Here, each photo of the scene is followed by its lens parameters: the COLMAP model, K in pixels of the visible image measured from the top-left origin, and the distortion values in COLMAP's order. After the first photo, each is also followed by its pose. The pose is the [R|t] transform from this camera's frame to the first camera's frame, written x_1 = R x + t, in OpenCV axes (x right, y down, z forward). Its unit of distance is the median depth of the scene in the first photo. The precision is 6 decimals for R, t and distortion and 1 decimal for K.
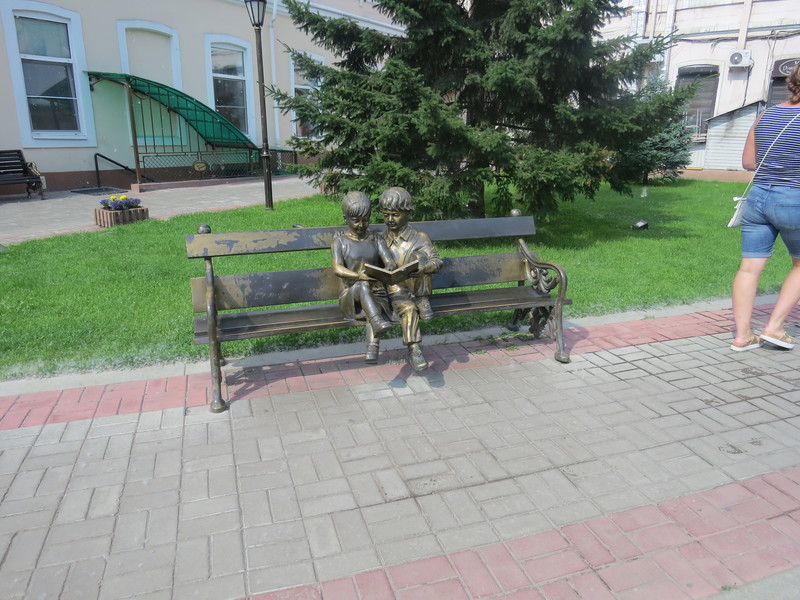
lens RADIAL K [[569.8, 0, 400.0], [0, 569.8, 300.0], [0, 0, 1]] dist [-0.020142, 0.000530]
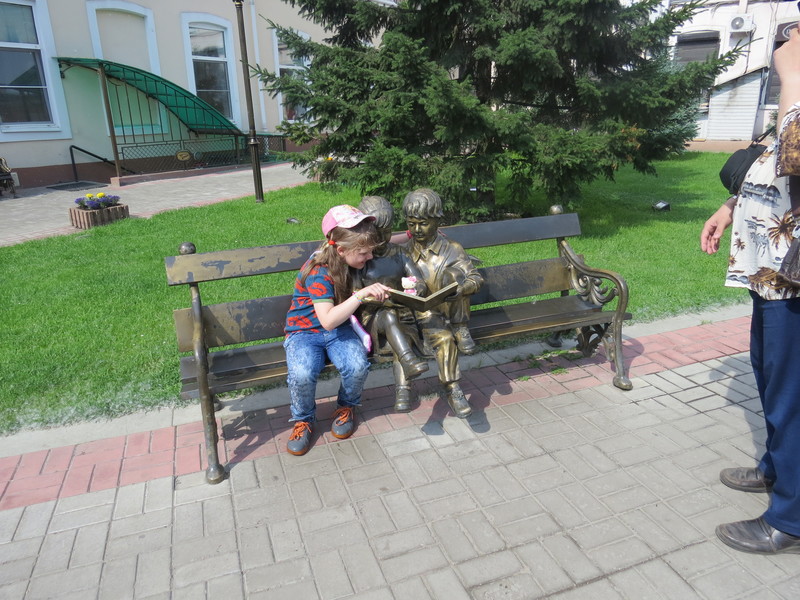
lens RADIAL K [[569.8, 0, 400.0], [0, 569.8, 300.0], [0, 0, 1]] dist [-0.020142, 0.000530]
pose [[0.999263, -0.036207, 0.012764, -0.030641], [0.035728, 0.998716, 0.035918, -0.039059], [-0.014048, -0.035435, 0.999273, 0.103403]]
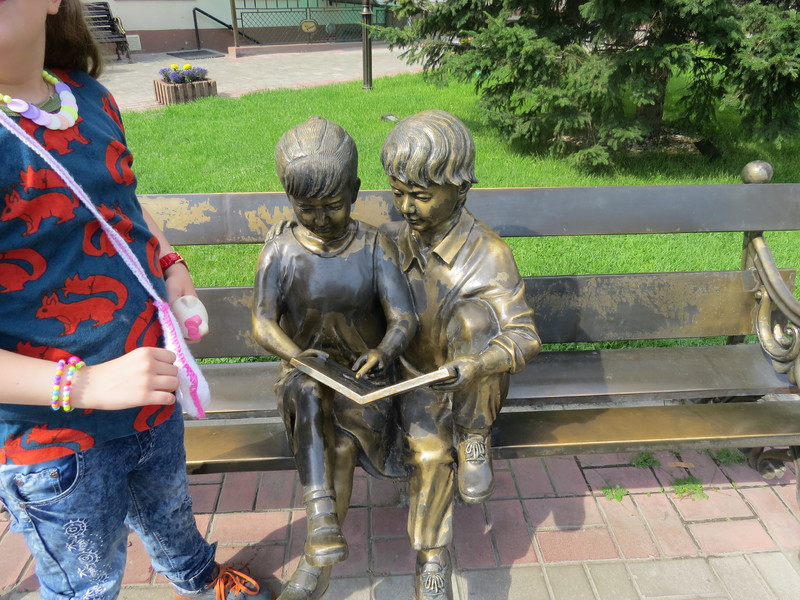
lens RADIAL K [[570.6, 0, 400.0], [0, 570.6, 300.0], [0, 0, 1]] dist [-0.005169, -0.031509]
pose [[0.967475, 0.127608, -0.218423, 0.035795], [-0.078260, 0.972069, 0.221261, -0.089988], [0.240557, -0.196971, 0.950439, 0.357232]]
